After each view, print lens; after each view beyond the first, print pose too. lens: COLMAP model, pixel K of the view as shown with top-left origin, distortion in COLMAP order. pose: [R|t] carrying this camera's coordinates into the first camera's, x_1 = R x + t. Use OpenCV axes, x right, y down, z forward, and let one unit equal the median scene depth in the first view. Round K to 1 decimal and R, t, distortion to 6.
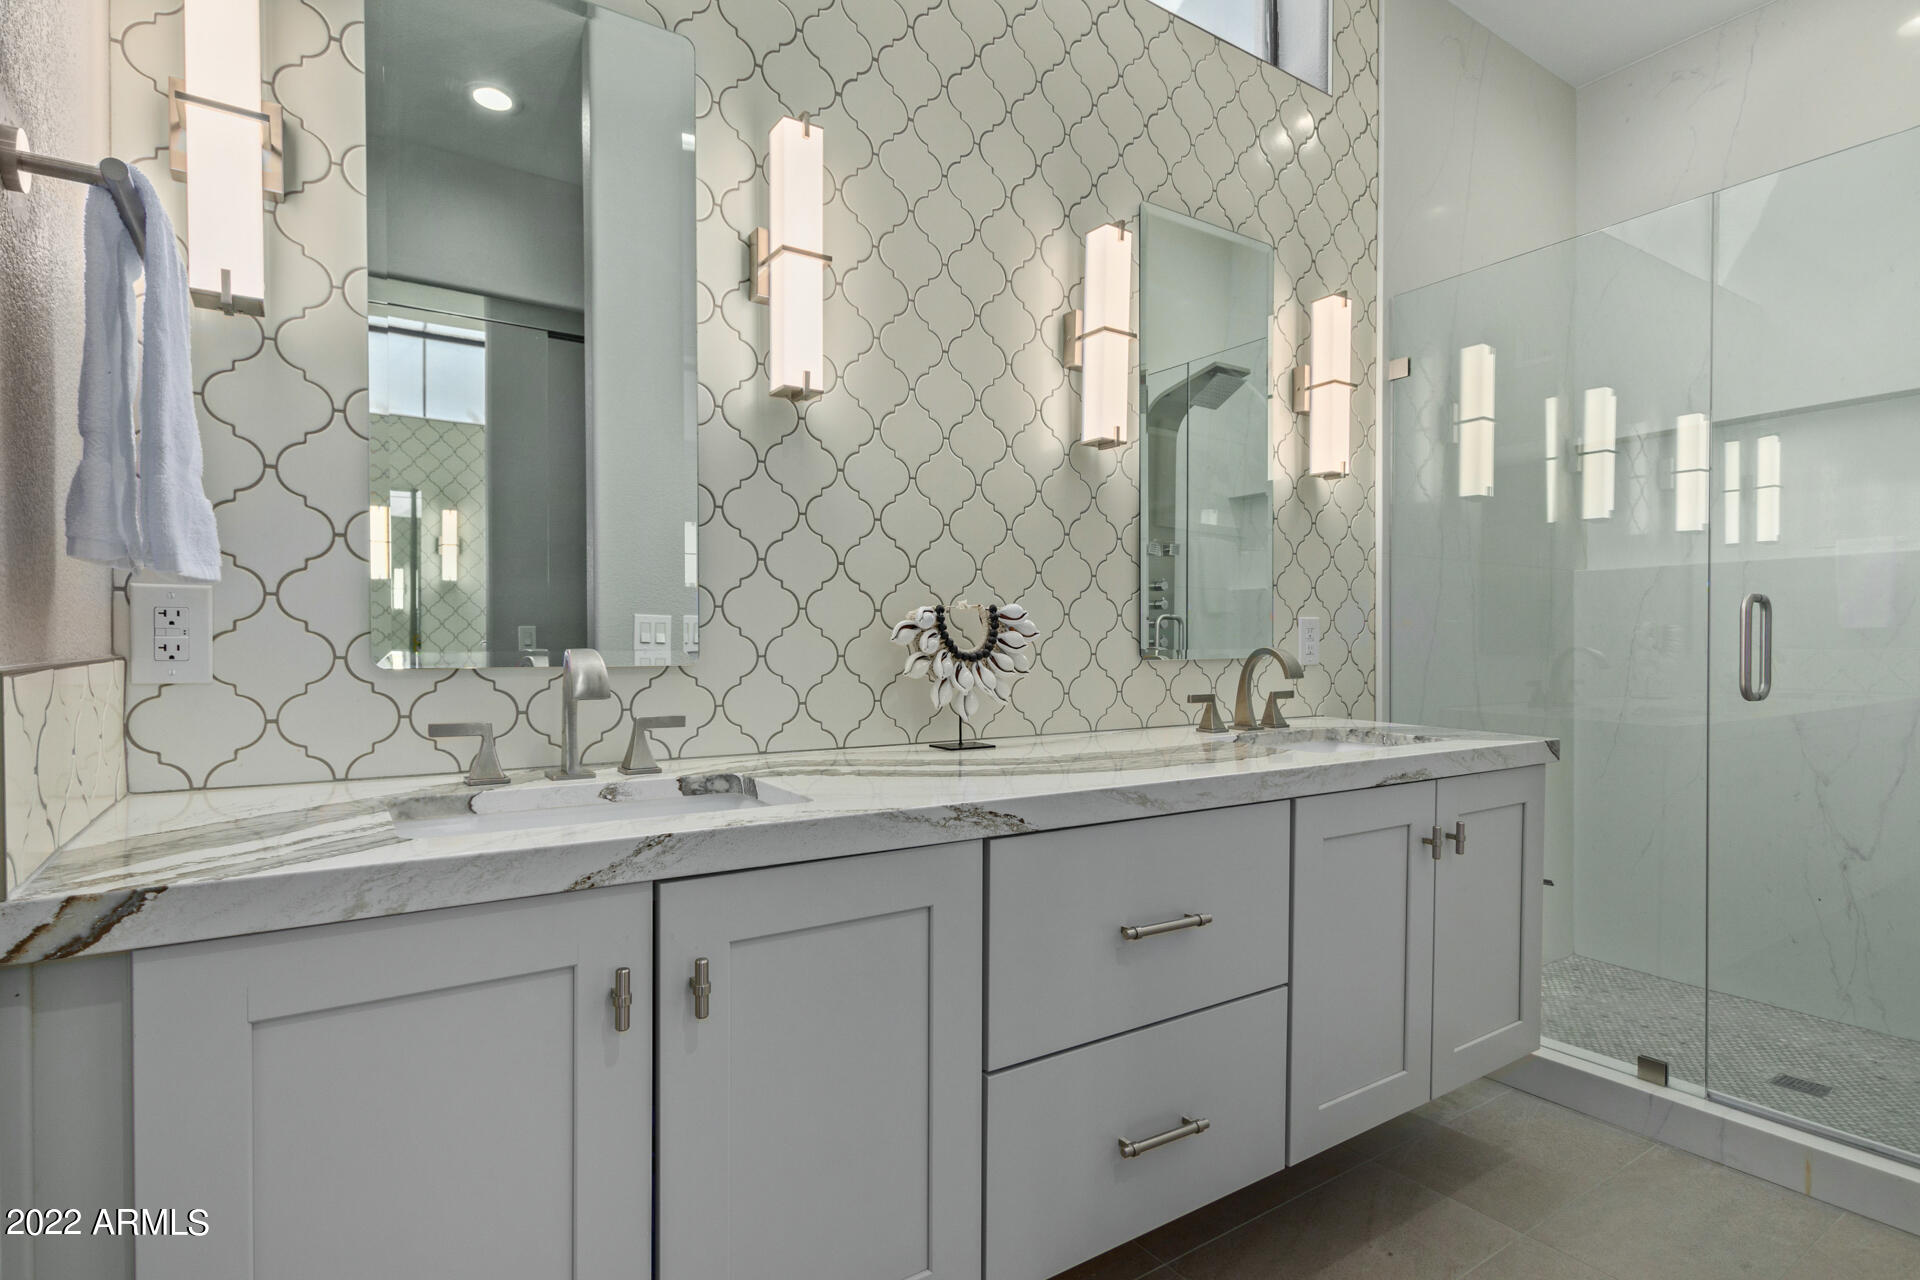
lens RADIAL K [[945.7, 0, 960.0], [0, 945.7, 640.0], [0, 0, 1]] dist [0.021499, -0.010225]
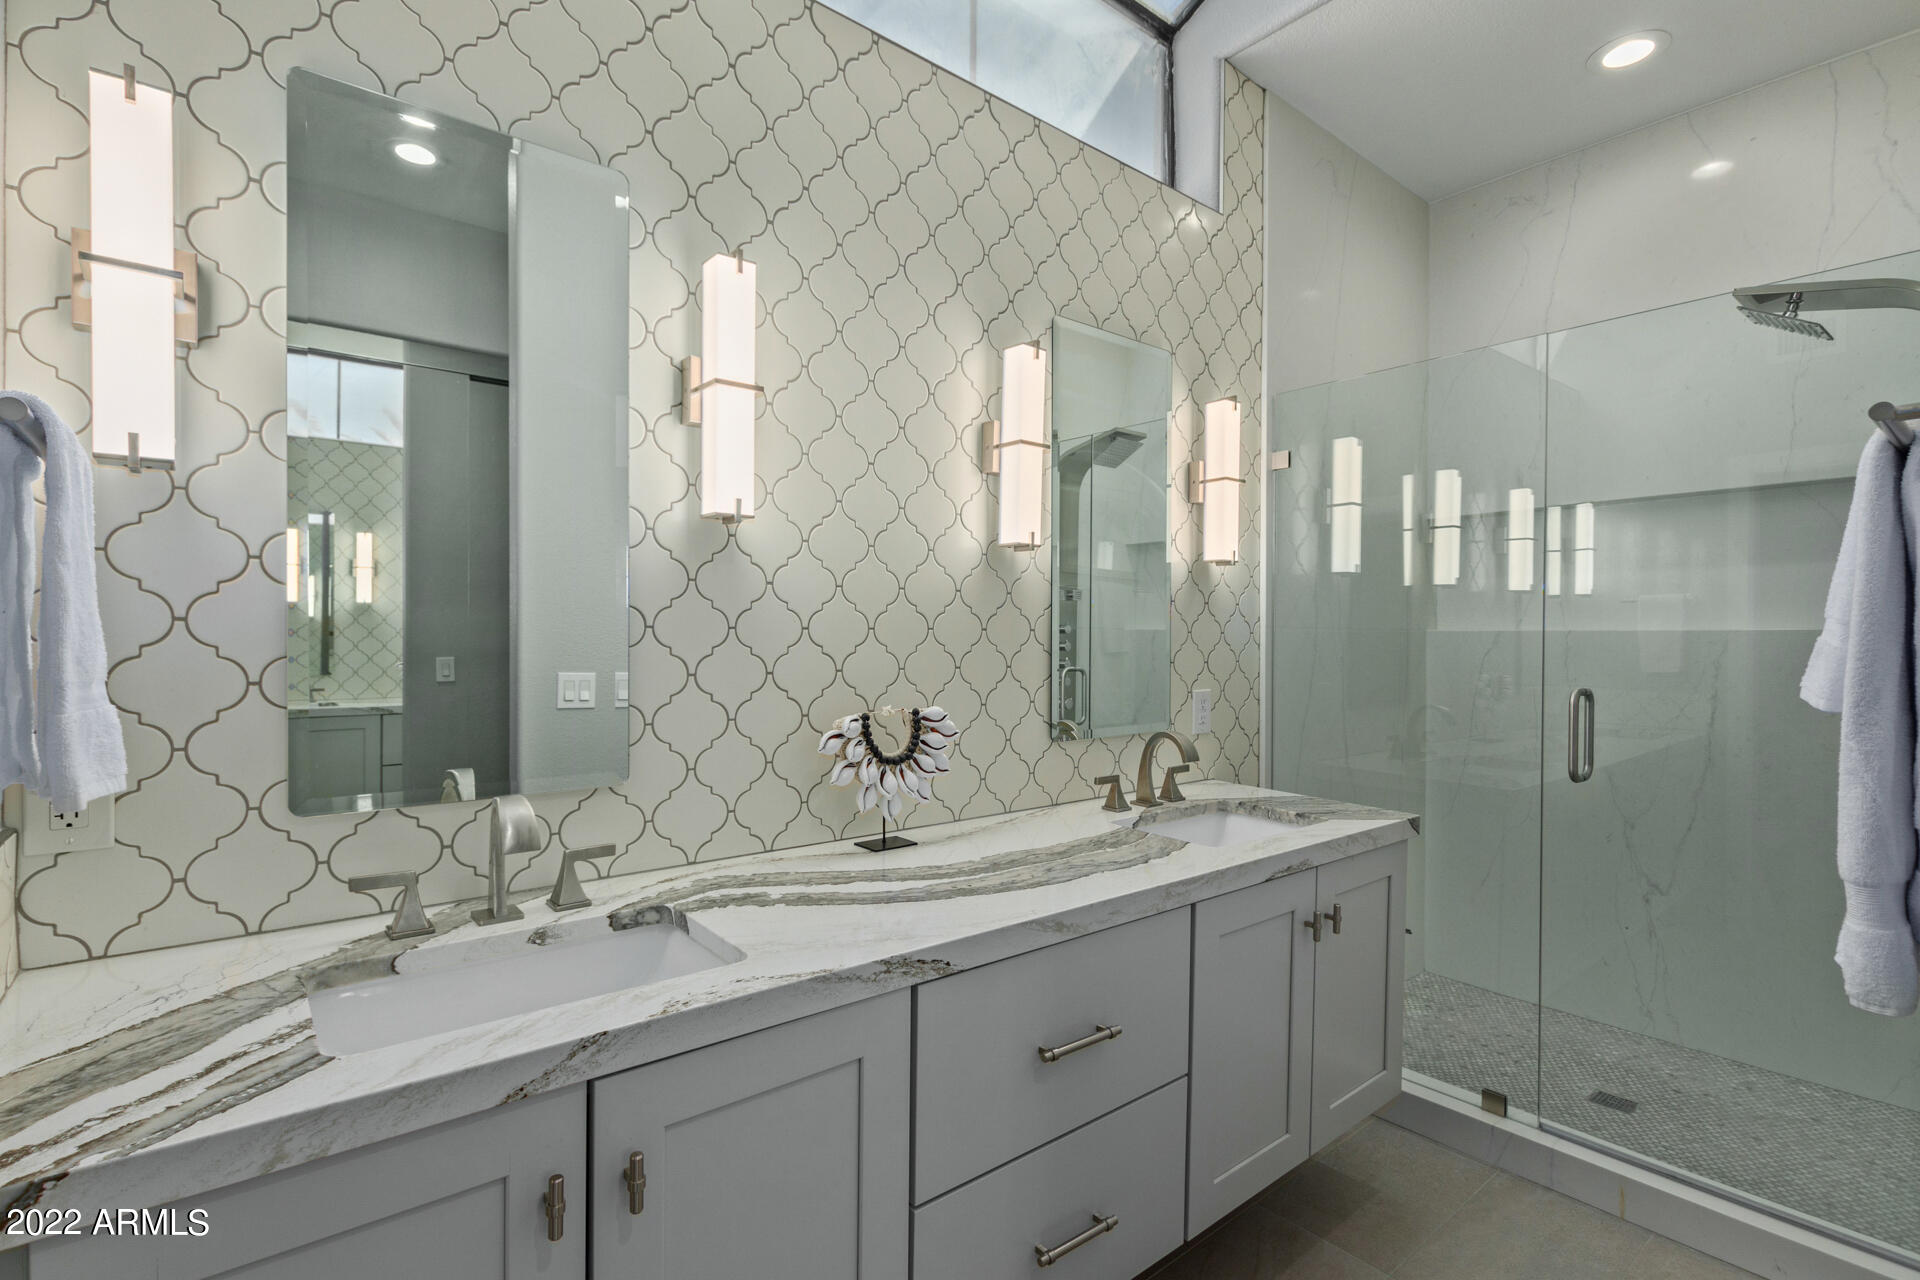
lens RADIAL K [[889.5, 0, 960.0], [0, 889.5, 640.0], [0, 0, 1]] dist [0.008958, -0.005304]
pose [[0.995203, 0.005288, 0.097686, -0.014172], [-0.005183, 0.999986, -0.001327, -0.118991], [-0.097692, 0.000814, 0.995216, 0.011504]]
